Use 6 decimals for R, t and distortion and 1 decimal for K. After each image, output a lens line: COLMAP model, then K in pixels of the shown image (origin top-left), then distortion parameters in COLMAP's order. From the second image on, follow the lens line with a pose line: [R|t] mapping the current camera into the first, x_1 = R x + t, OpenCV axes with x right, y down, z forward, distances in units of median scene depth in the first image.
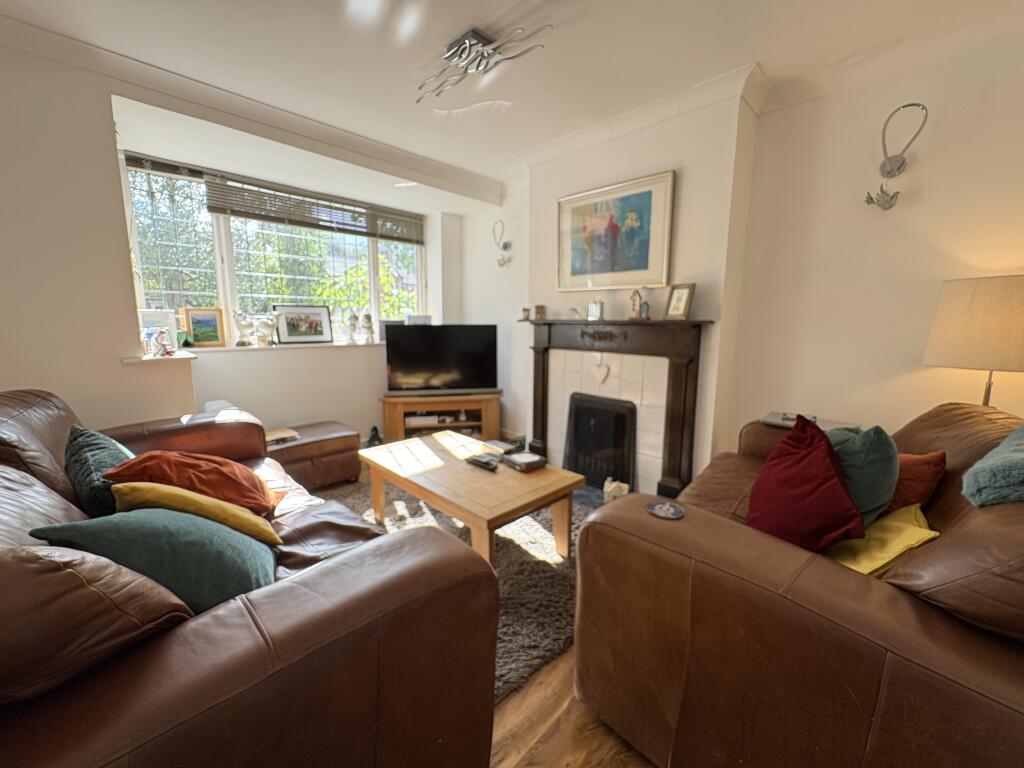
lens RADIAL K [[406.2, 0, 512.0], [0, 406.2, 384.0], [0, 0, 1]] dist [-0.000390, 0.000050]
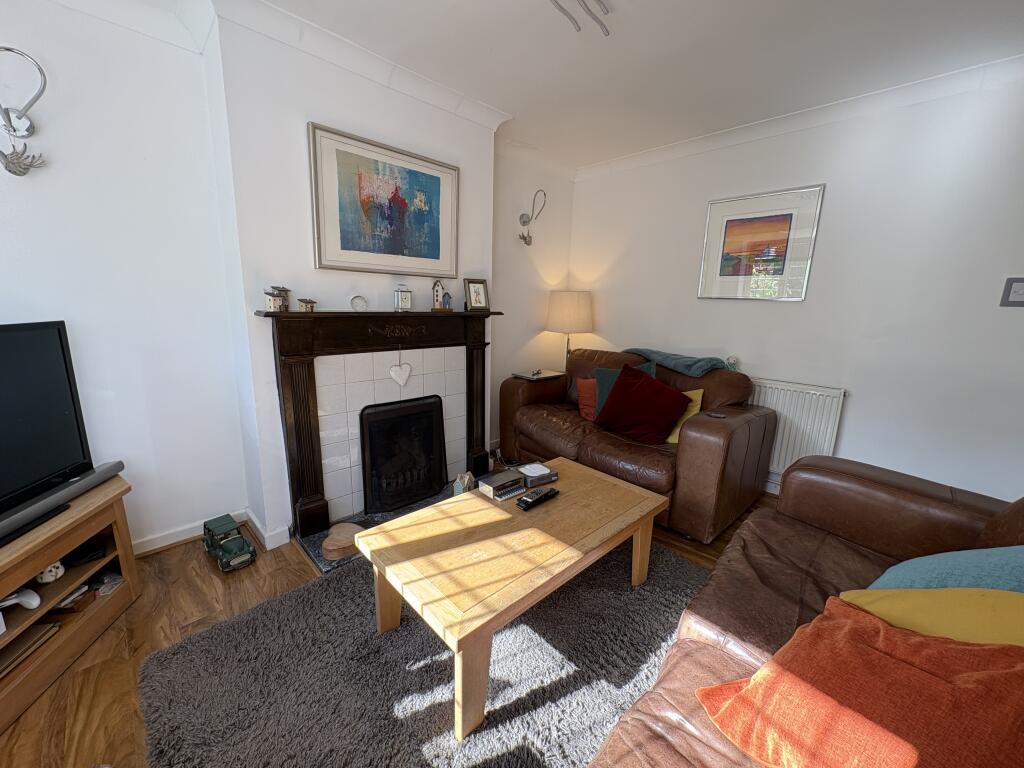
lens RADIAL K [[406.2, 0, 512.0], [0, 406.2, 384.0], [0, 0, 1]] dist [-0.000390, 0.000050]
pose [[0.015375, -0.205677, 0.978499, -0.672809], [0.133042, 0.970334, 0.201870, -0.161387], [-0.990991, 0.127078, 0.042283, 0.806660]]
